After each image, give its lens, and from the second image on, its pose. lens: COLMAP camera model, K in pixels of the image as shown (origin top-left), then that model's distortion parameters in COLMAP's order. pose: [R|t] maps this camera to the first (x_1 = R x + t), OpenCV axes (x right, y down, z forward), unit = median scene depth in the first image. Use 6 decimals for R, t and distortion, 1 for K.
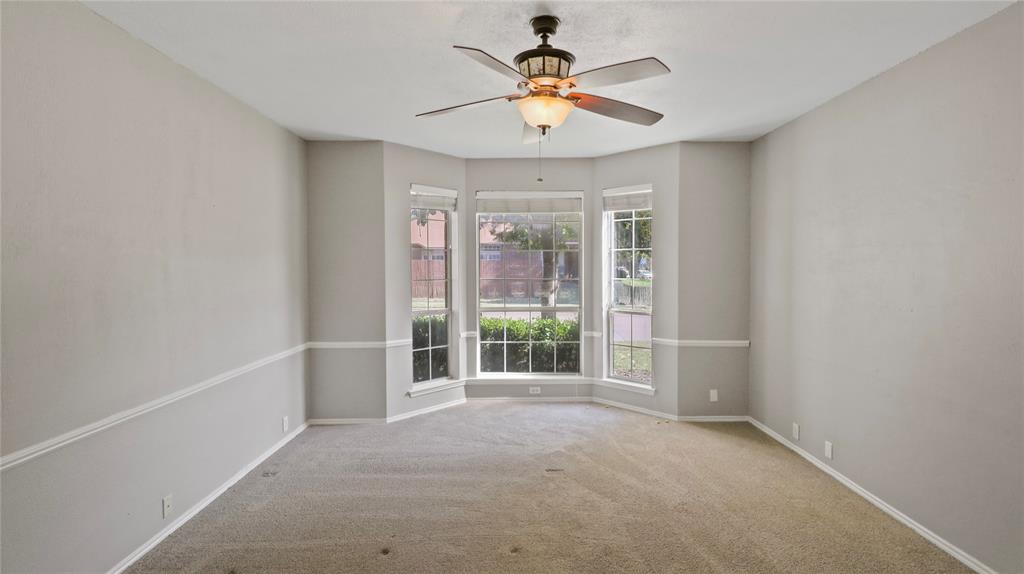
lens RADIAL K [[480.3, 0, 513.8], [0, 480.3, 272.6], [0, 0, 1]] dist [-0.000145, -0.014958]
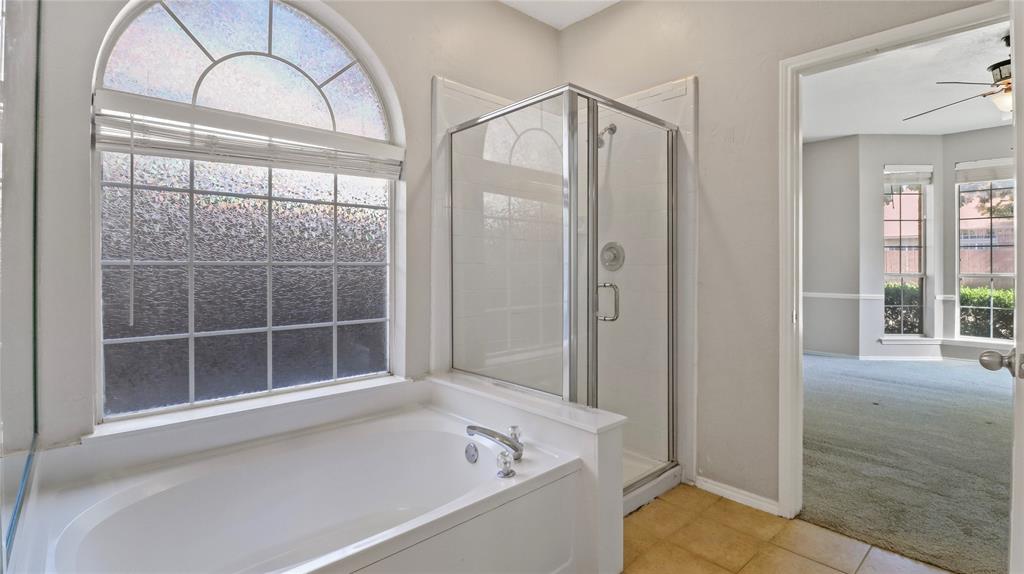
lens RADIAL K [[480.3, 0, 513.8], [0, 480.3, 272.6], [0, 0, 1]] dist [-0.000145, -0.014958]
pose [[0.677010, 0.006592, -0.735945, 0.034634], [-0.006114, 0.999976, 0.003333, 0.076715], [0.735949, 0.002243, 0.677034, -0.438851]]
